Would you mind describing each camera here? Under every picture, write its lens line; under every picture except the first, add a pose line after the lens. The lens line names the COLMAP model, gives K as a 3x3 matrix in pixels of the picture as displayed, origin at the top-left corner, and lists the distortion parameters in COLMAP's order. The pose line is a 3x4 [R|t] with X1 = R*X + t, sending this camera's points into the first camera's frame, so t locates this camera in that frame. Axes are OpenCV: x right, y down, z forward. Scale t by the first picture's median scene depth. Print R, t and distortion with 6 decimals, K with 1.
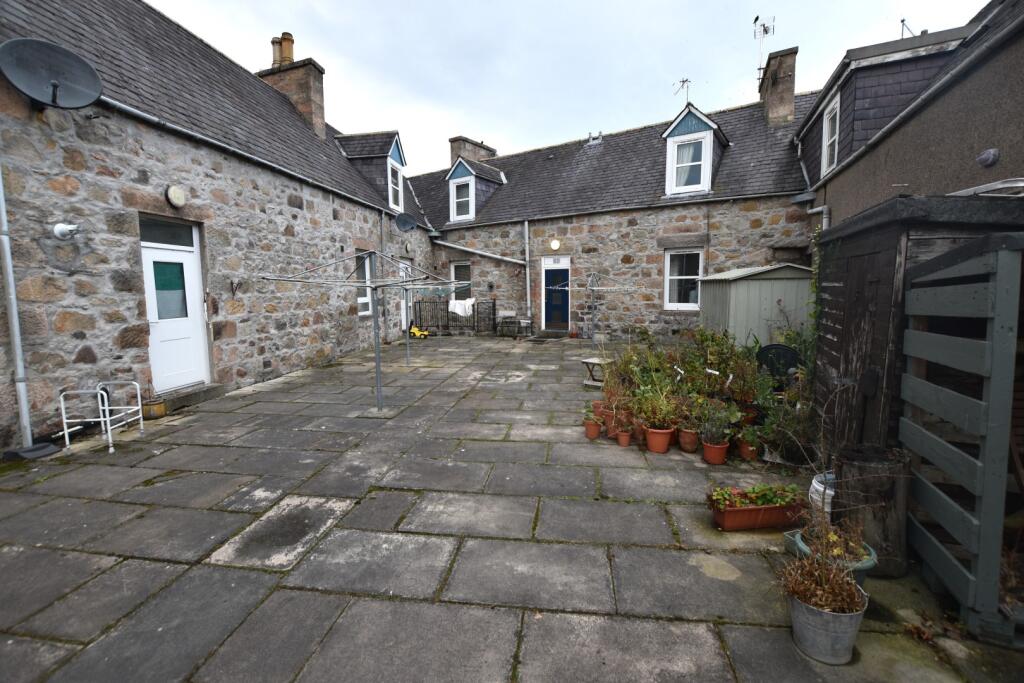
lens RADIAL K [[452.1, 0, 510.9], [0, 452.1, 337.5], [0, 0, 1]] dist [-0.032958, 0.004018]
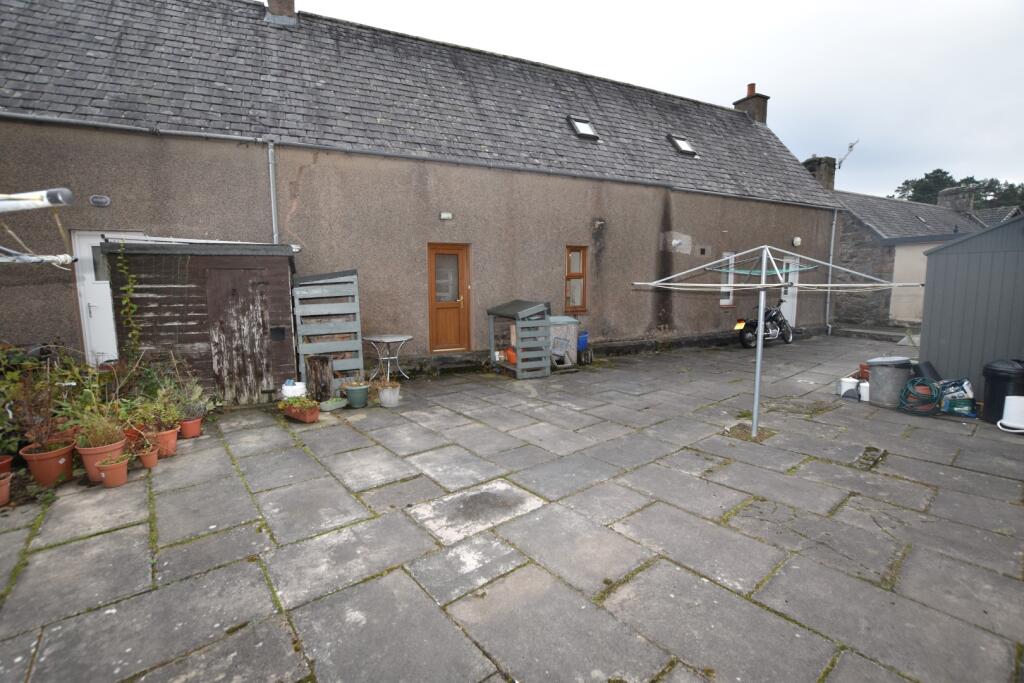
lens RADIAL K [[452.1, 0, 510.9], [0, 452.1, 337.5], [0, 0, 1]] dist [-0.032958, 0.004018]
pose [[-0.731128, -0.062268, 0.679393, -1.140389], [0.088437, 0.978774, 0.184879, -0.142865], [-0.676484, 0.195254, -0.710102, 1.477549]]
